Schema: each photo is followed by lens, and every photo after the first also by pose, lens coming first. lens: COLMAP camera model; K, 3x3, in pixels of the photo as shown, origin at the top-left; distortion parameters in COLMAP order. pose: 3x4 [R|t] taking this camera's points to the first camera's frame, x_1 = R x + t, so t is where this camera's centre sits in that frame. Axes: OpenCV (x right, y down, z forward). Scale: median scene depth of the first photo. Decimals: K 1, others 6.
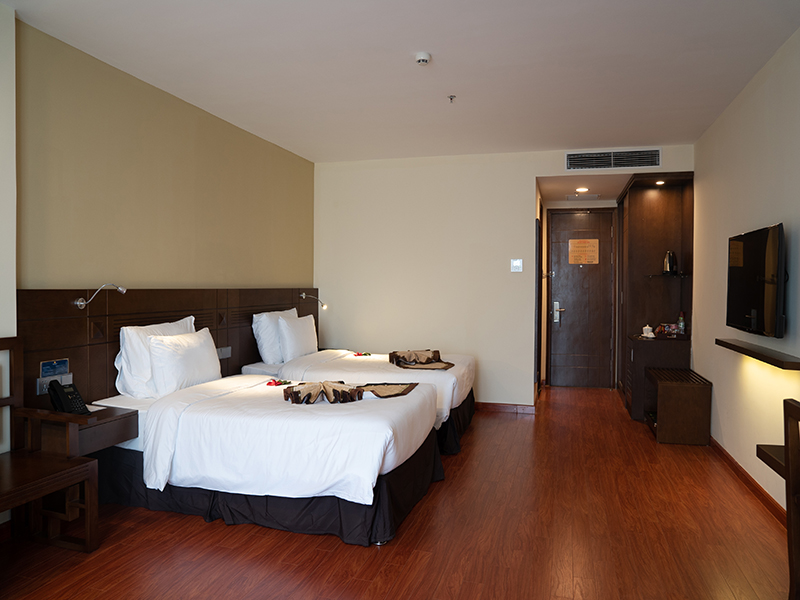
lens RADIAL K [[547.8, 0, 401.6], [0, 547.8, 297.5], [0, 0, 1]] dist [-0.029241, 0.018496]
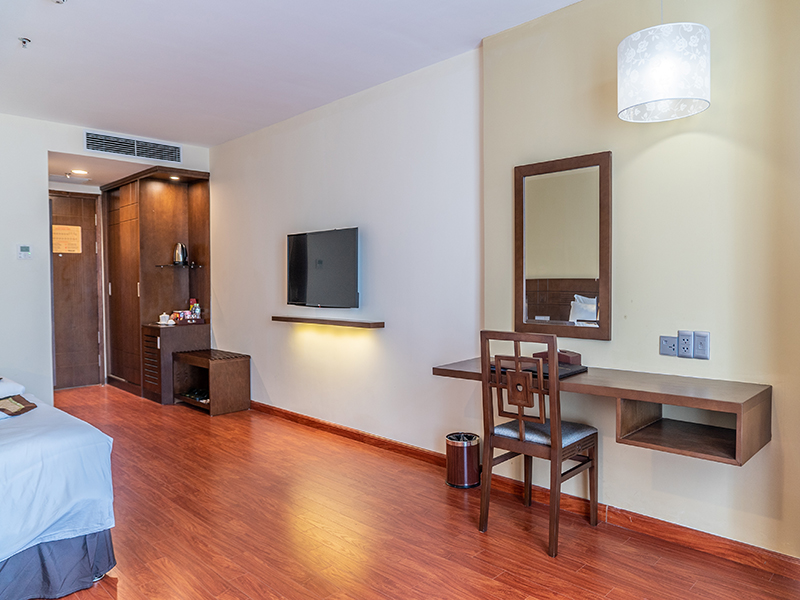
lens RADIAL K [[547.8, 0, 401.6], [0, 547.8, 297.5], [0, 0, 1]] dist [-0.029241, 0.018496]
pose [[0.520253, -0.037497, 0.853188, -0.208424], [0.027426, 0.999254, 0.027192, 0.005359], [-0.853571, 0.009253, 0.520894, 0.069739]]
